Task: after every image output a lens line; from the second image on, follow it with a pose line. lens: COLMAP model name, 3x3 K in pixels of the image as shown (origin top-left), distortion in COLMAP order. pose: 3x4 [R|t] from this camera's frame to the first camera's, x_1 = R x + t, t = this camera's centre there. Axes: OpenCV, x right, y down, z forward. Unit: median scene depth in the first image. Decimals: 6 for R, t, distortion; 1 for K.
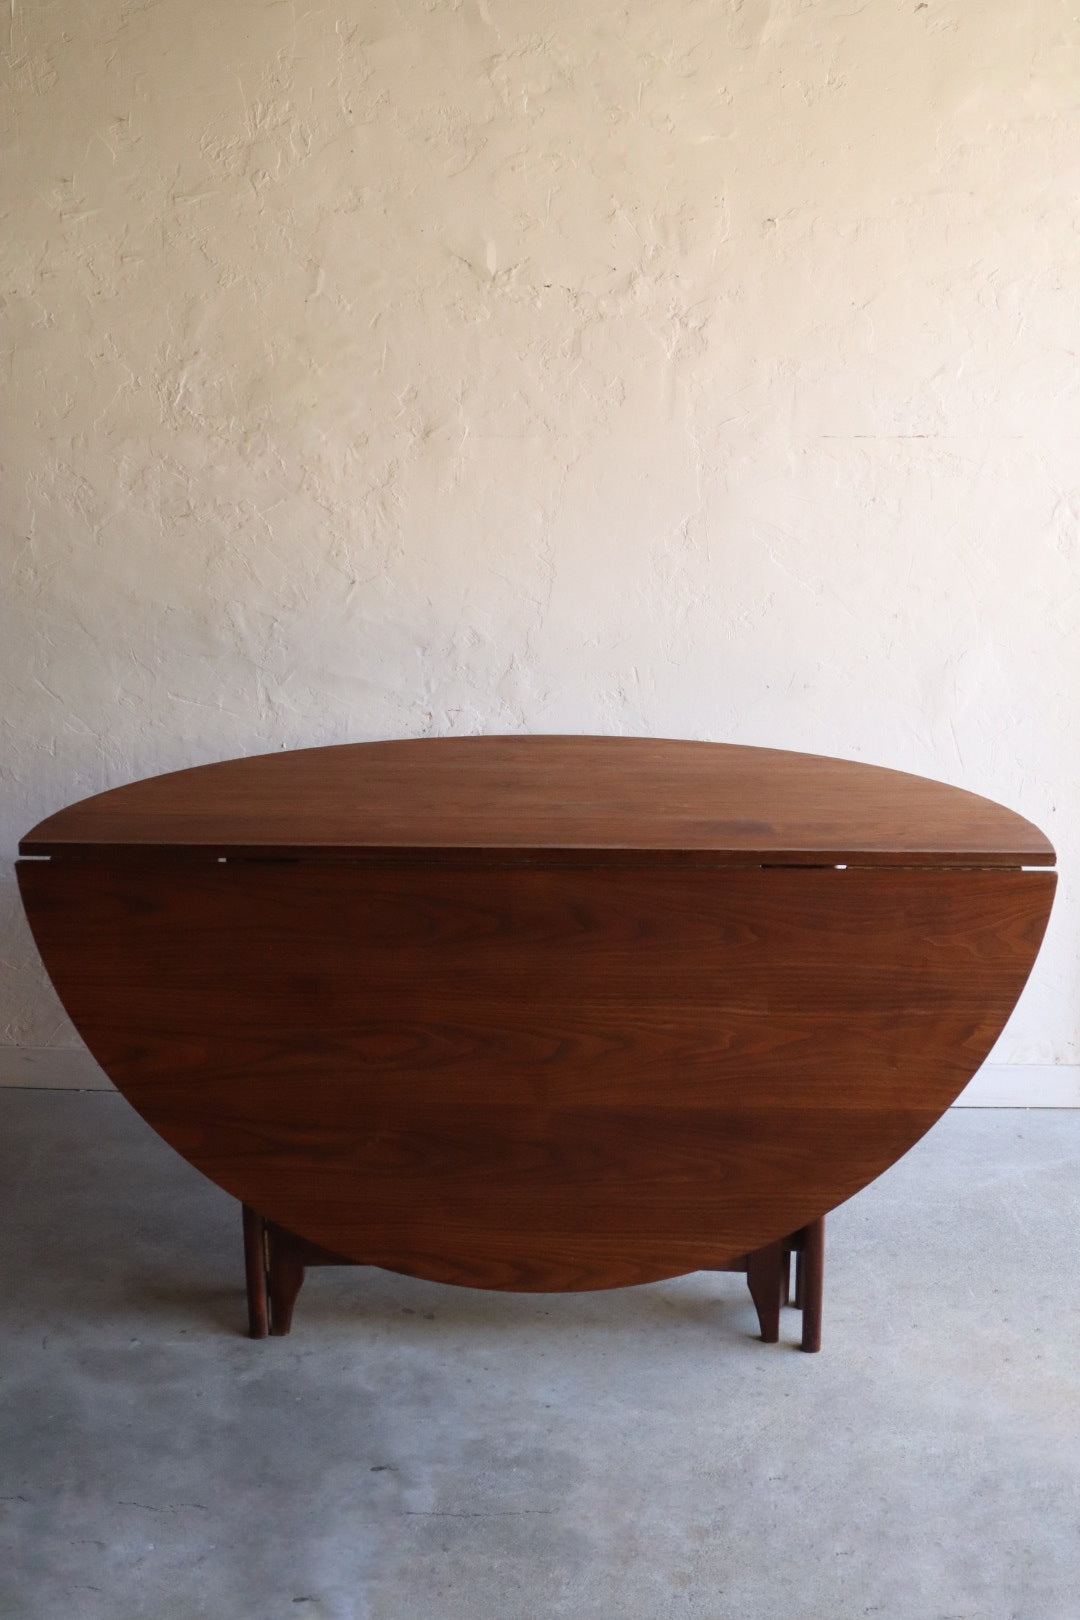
lens RADIAL K [[1871.7, 0, 543.9], [0, 1871.7, 814.1], [0, 0, 1]] dist [-0.044405, 0.059454]
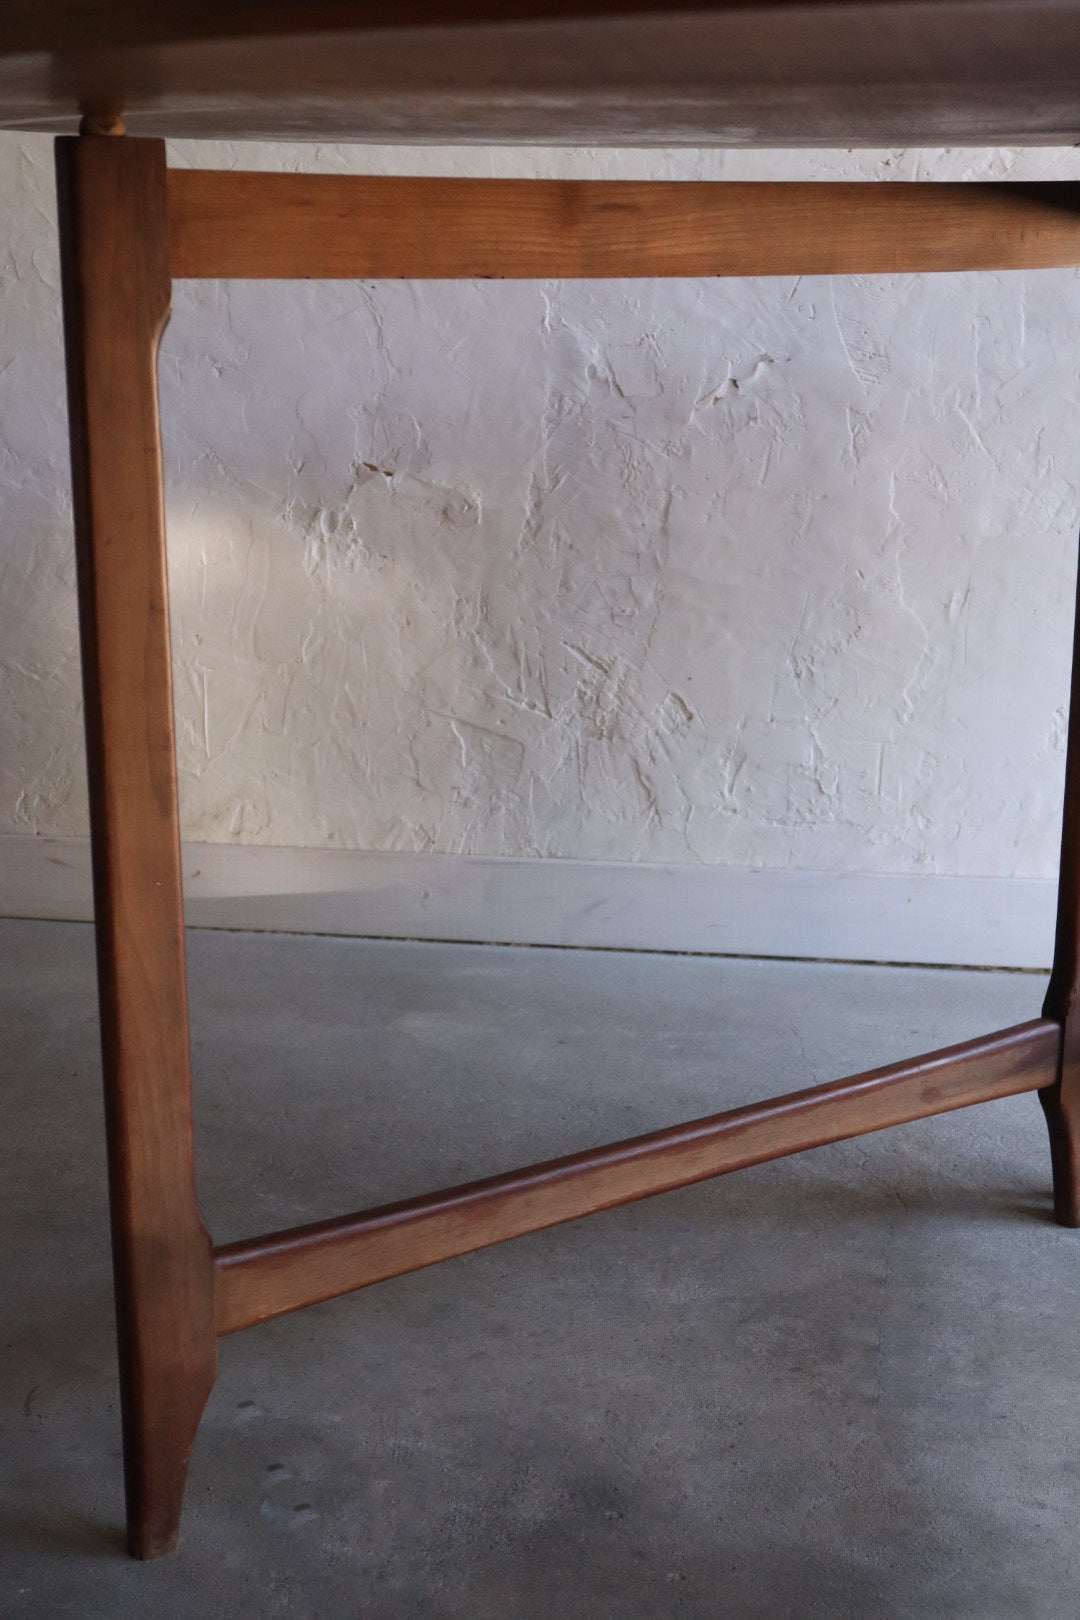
lens RADIAL K [[2381.7, 0, 543.4], [0, 2381.7, 815.6], [0, 0, 1]] dist [0.021782, 0.035362]
pose [[0.994669, 0.026648, -0.099612, -0.090381], [-0.026411, 0.999644, 0.003694, 0.126471], [0.099676, -0.001044, 0.995019, 0.411505]]
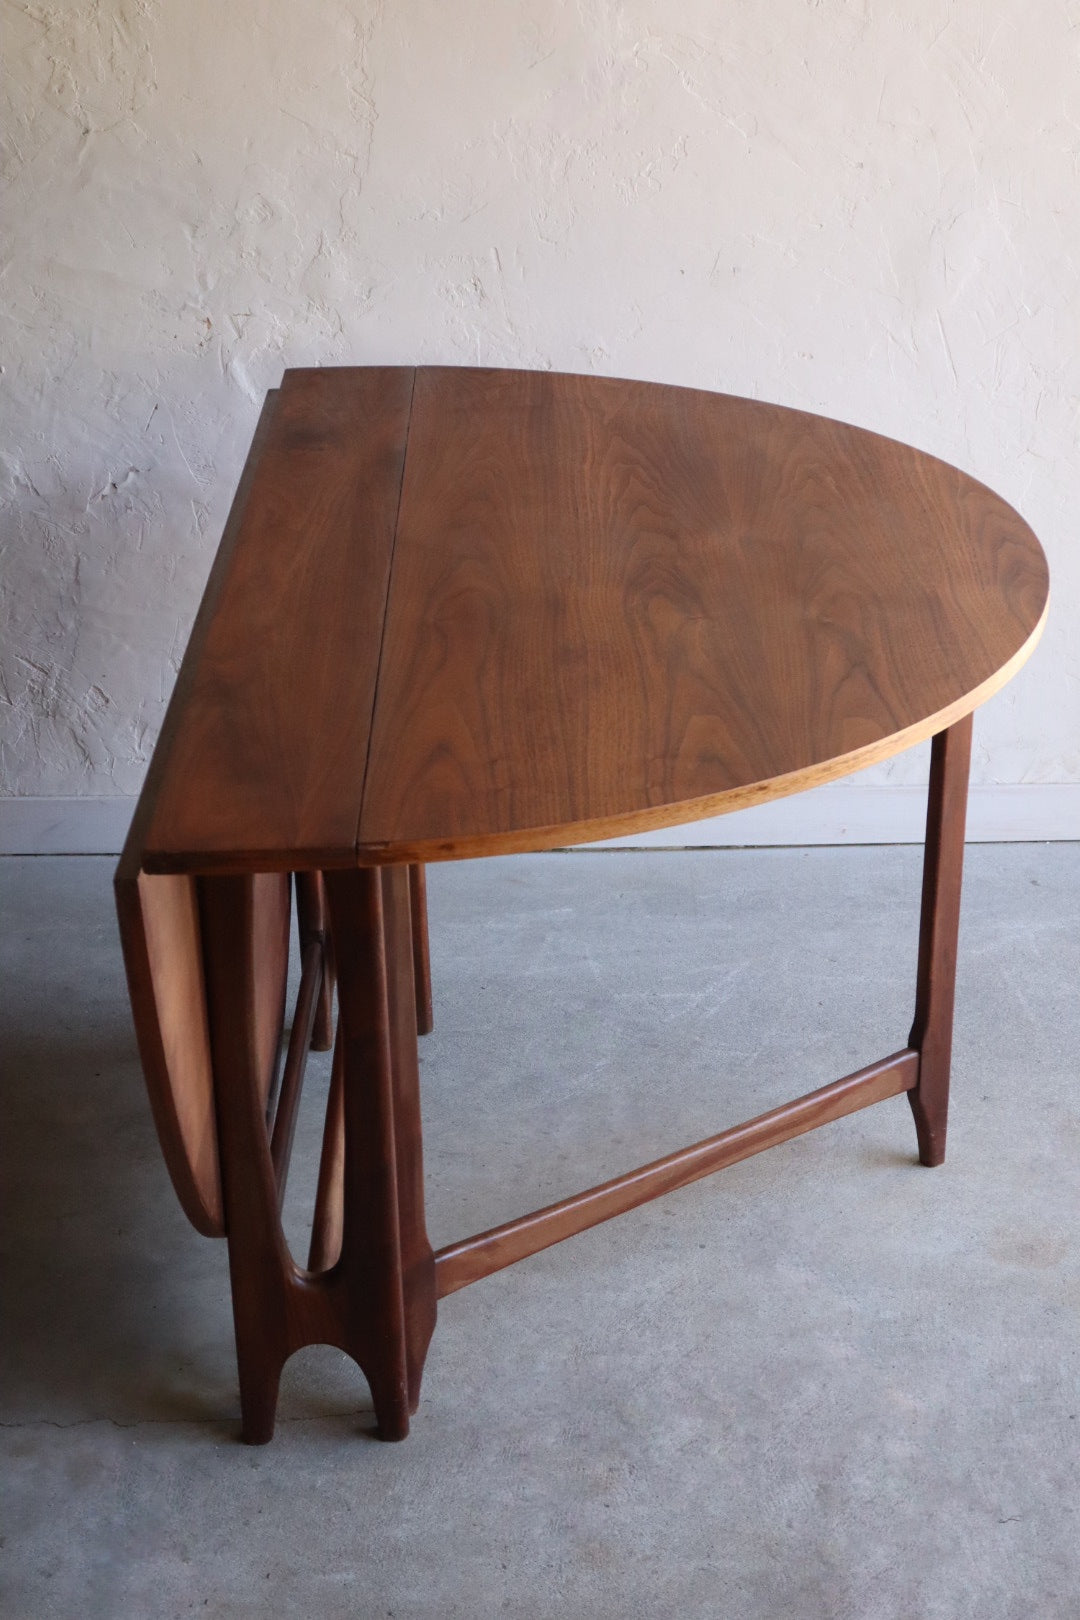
lens RADIAL K [[2726.4, 0, 540.1], [0, 2726.4, 815.8], [0, 0, 1]] dist [0.071904, 0.128320]
pose [[0.998934, -0.030934, 0.034277, 0.024508], [0.024771, 0.985557, 0.167524, -0.041398], [-0.038964, -0.166496, 0.985272, -0.058164]]
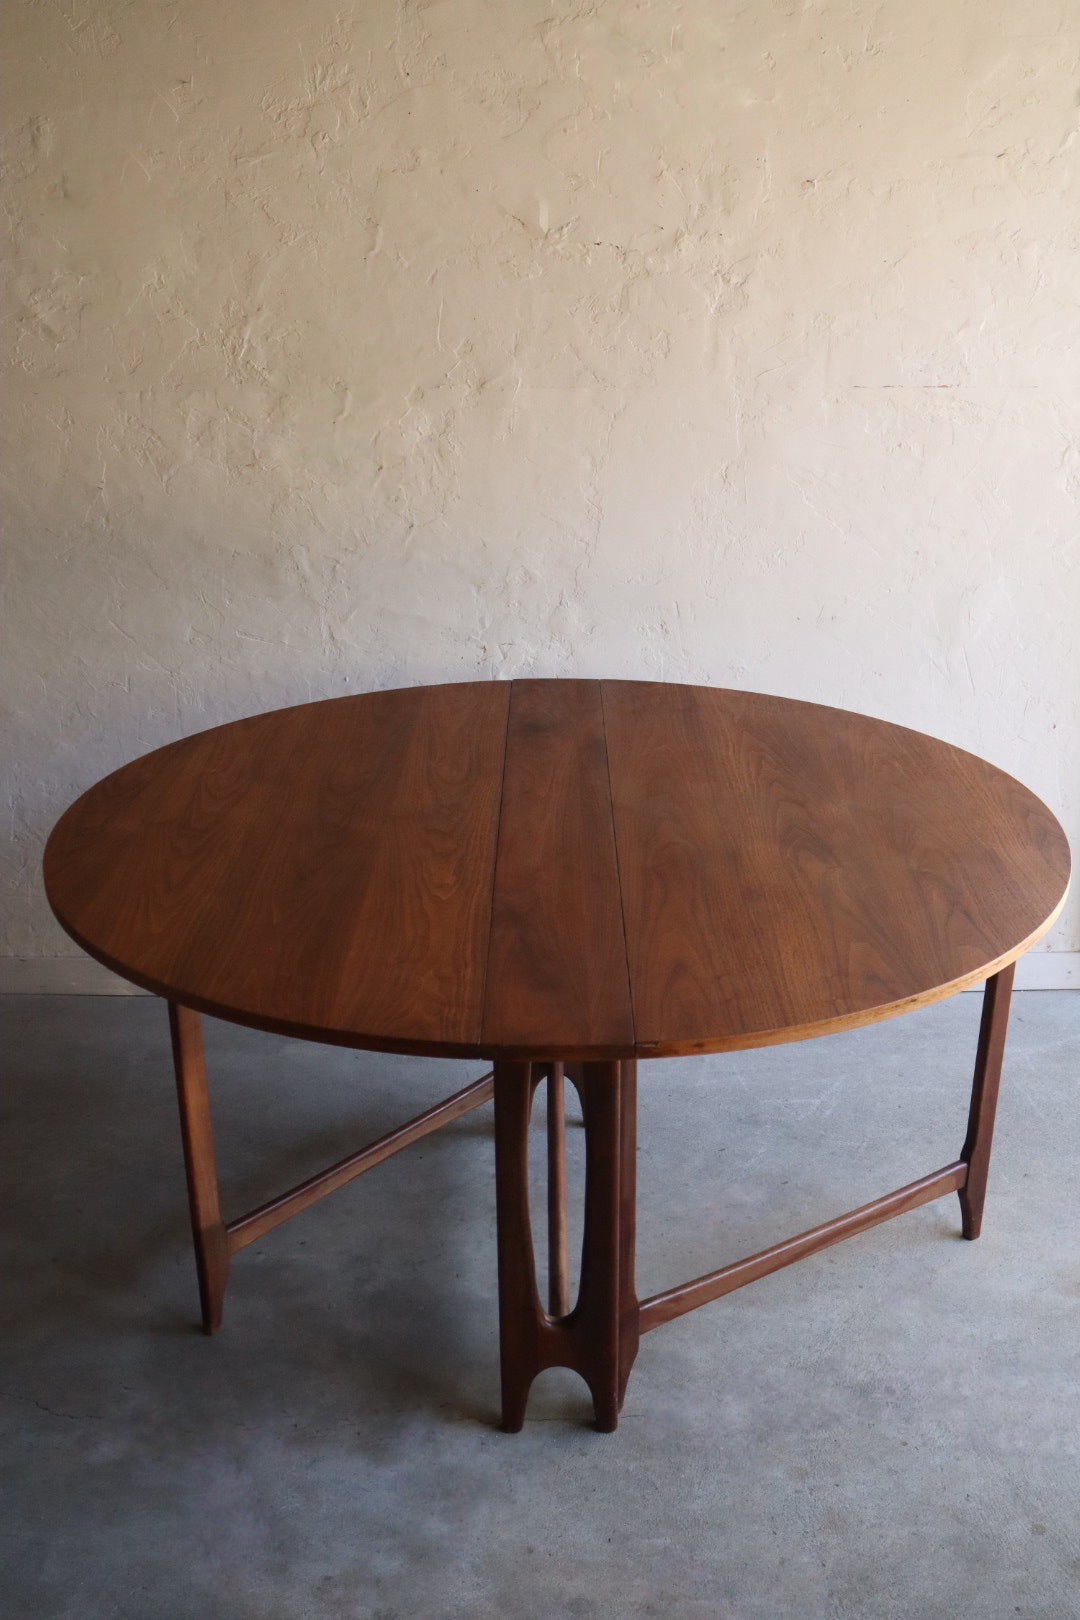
lens RADIAL K [[1667.0, 0, 543.5], [0, 1667.0, 813.1], [0, 0, 1]] dist [-0.087653, 0.089903]
pose [[0.998364, -0.021767, 0.052867, -0.083483], [0.016292, 0.994666, 0.101854, -0.058830], [-0.054802, -0.100826, 0.993394, 0.045398]]
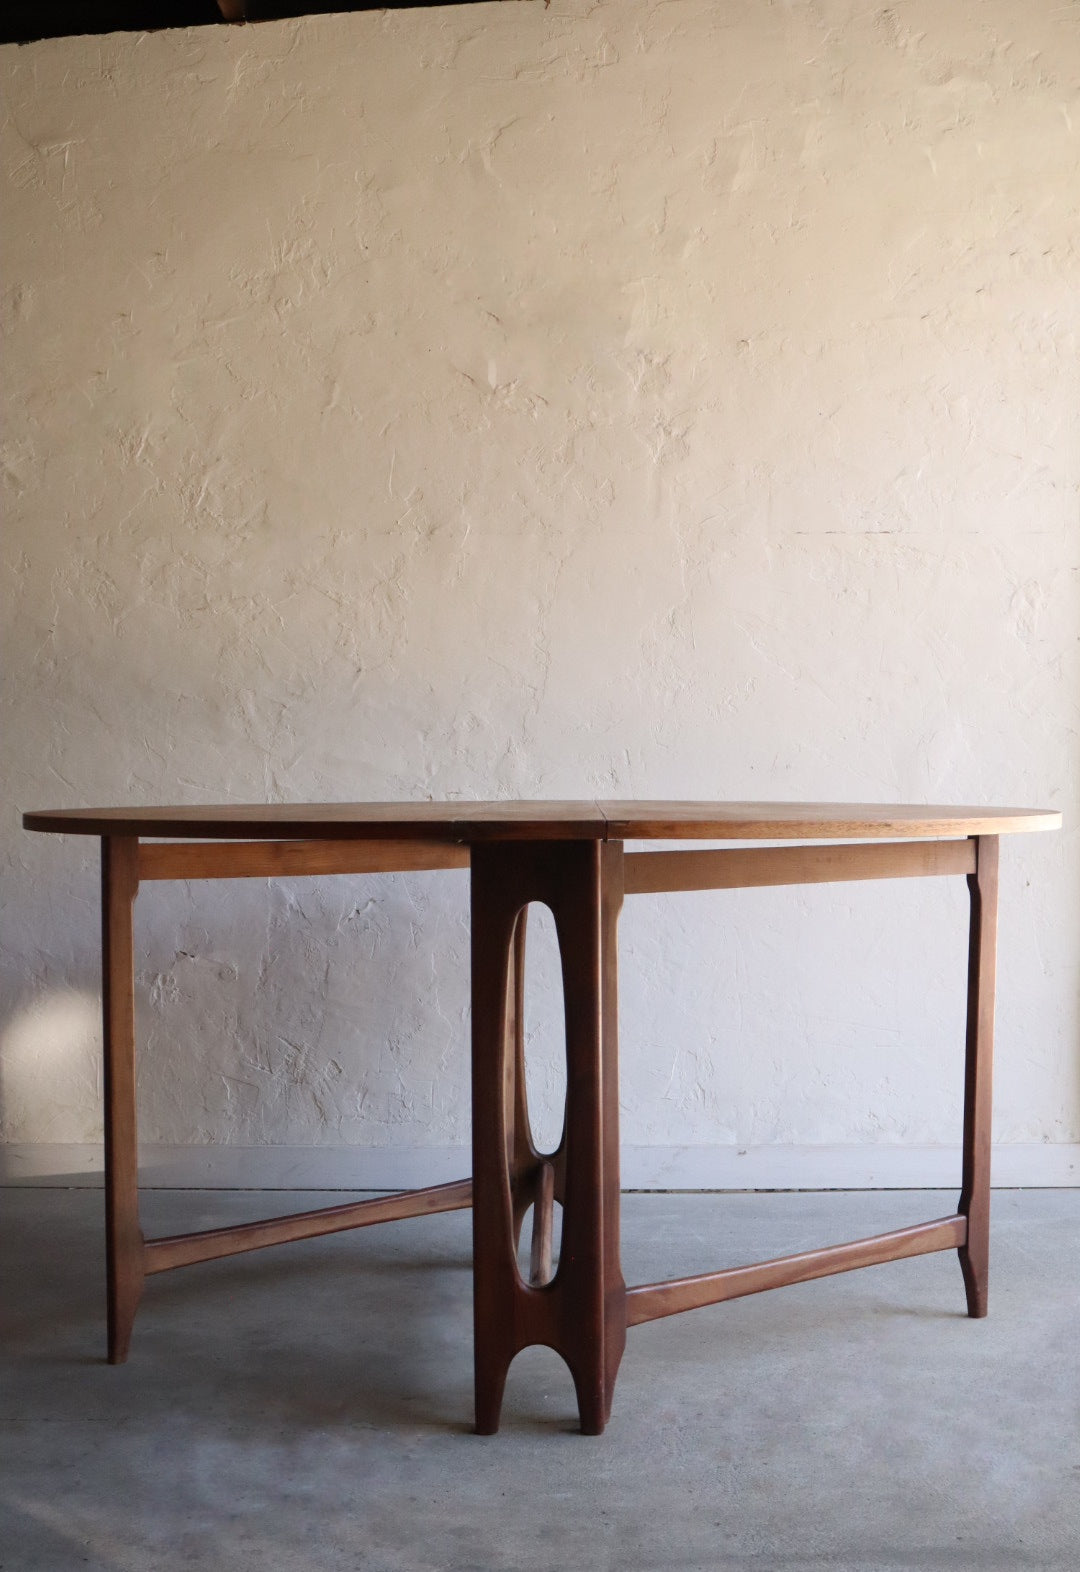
lens RADIAL K [[1922.6, 0, 542.5], [0, 1922.6, 815.5], [0, 0, 1]] dist [-0.046683, 0.088591]
pose [[0.999200, -0.000414, 0.039992, -0.043346], [0.009302, 0.974928, -0.222325, 0.205497], [-0.038897, 0.222519, 0.974152, -0.046691]]
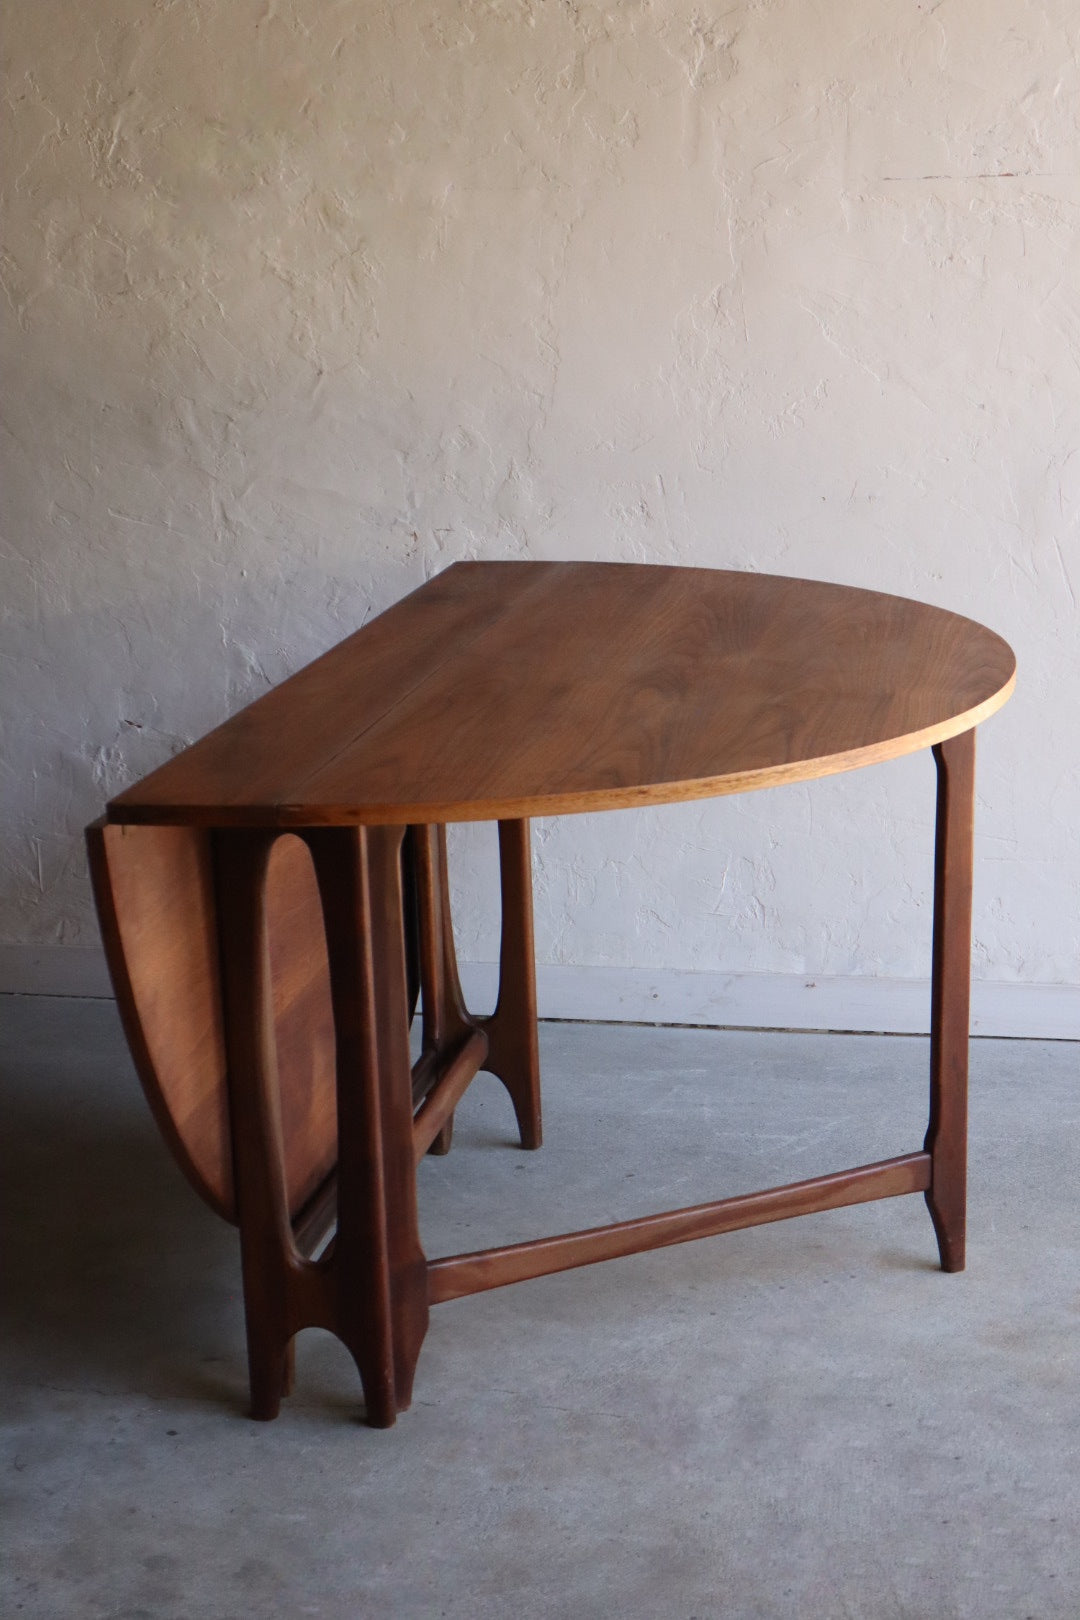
lens RADIAL K [[2659.8, 0, 544.5], [0, 2659.8, 813.0], [0, 0, 1]] dist [0.076134, 0.055649]
pose [[0.987155, 0.016163, -0.158944, 0.192137], [-0.015964, 0.999869, 0.002529, 0.068004], [0.158965, 0.000041, 0.987284, -0.151282]]
